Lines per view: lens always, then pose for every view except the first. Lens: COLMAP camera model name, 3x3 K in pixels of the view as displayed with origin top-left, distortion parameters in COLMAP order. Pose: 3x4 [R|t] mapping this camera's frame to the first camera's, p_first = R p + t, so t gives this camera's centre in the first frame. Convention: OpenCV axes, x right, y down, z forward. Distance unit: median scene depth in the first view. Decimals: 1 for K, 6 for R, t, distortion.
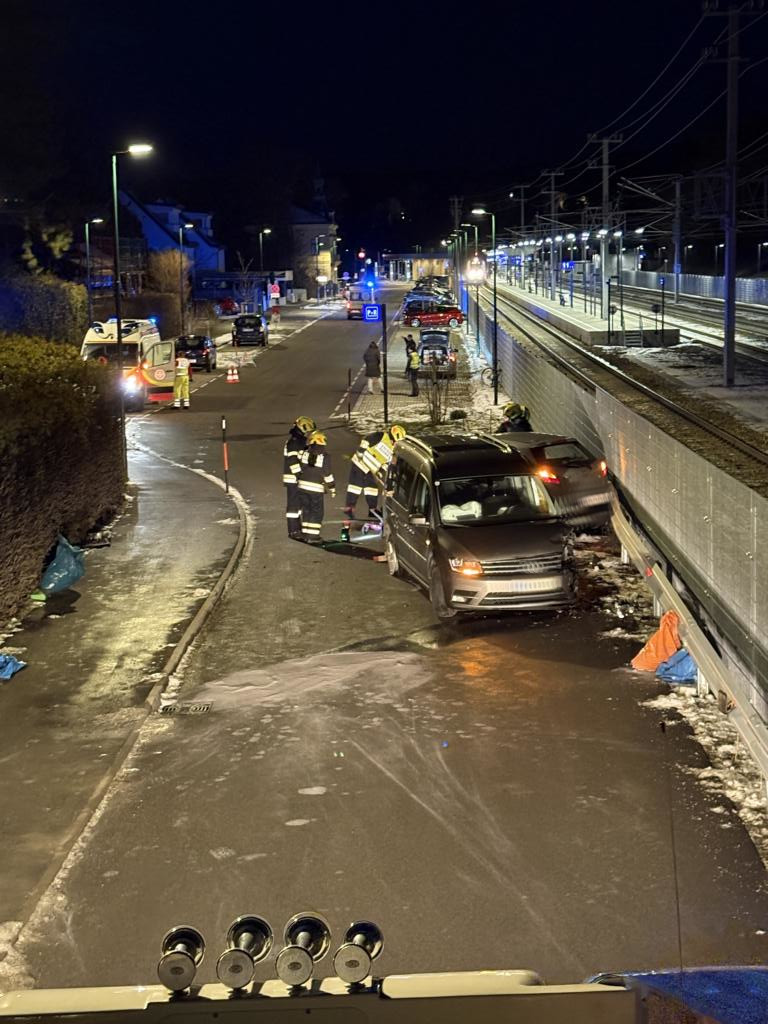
lens RADIAL K [[1932.9, 0, 384.0], [0, 1932.9, 512.0], [0, 0, 1]] dist [0.058514, 0.126388]
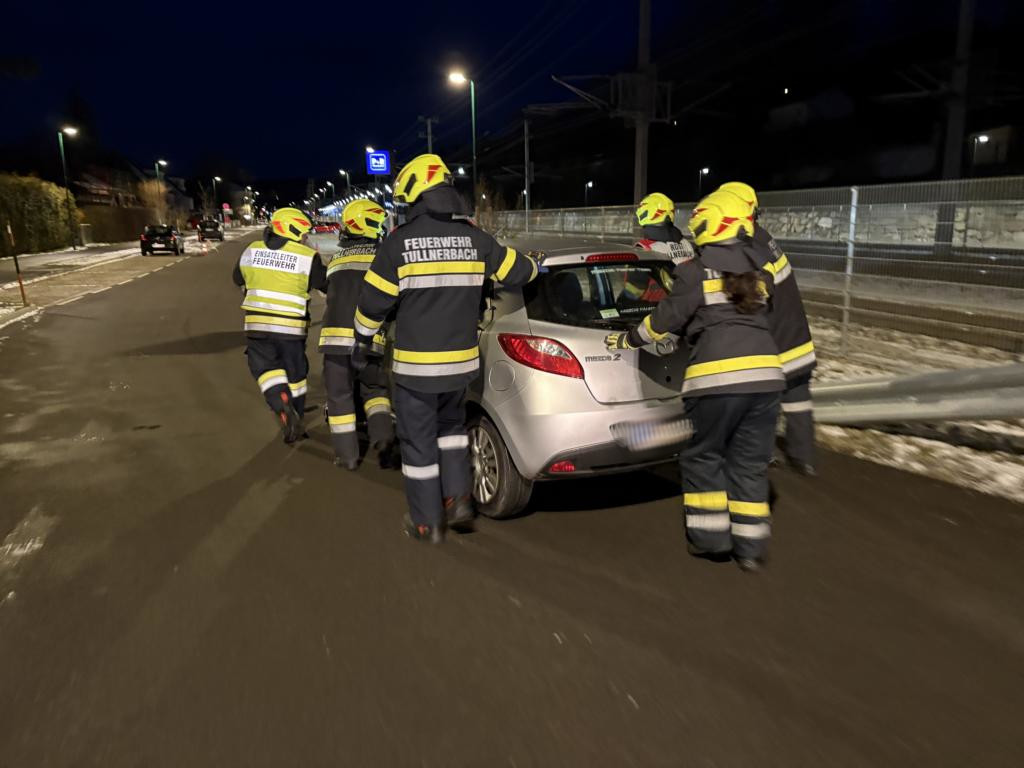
lens RADIAL K [[754.8, 0, 512.0], [0, 754.8, 384.0], [0, 0, 1]] dist [-0.008156, -0.003859]
pose [[0.953171, -0.057329, 0.296948, -0.046553], [0.032237, 0.995535, 0.088720, -0.035691], [-0.300709, -0.074993, 0.950763, 0.631613]]
